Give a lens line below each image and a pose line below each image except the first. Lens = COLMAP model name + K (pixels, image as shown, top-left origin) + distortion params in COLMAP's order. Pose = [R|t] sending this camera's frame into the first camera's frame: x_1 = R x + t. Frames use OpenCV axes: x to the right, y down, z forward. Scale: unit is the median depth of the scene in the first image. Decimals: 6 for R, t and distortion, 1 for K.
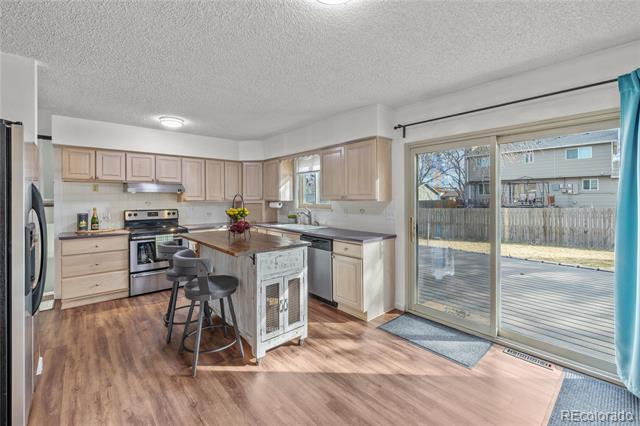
lens RADIAL K [[269.9, 0, 311.7], [0, 269.9, 198.7], [0, 0, 1]] dist [0.000834, 0.000088]
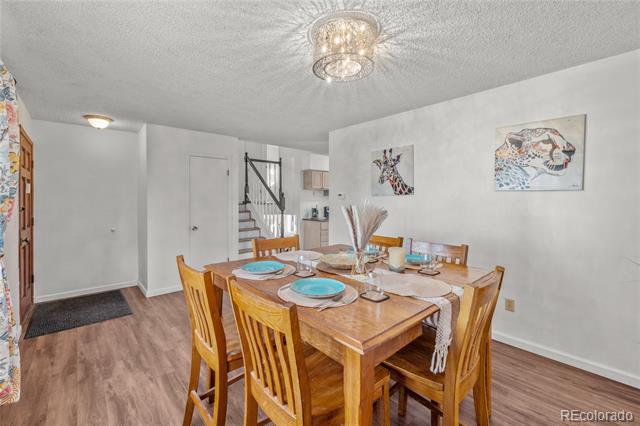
lens RADIAL K [[270.4, 0, 315.6], [0, 270.4, 201.0], [0, 0, 1]] dist [0.000221, 0.000191]
pose [[0.999873, 0.004365, 0.015358, -0.779031], [-0.004379, 0.999990, 0.000862, 0.007399], [-0.015354, -0.000930, 0.999882, -0.684896]]
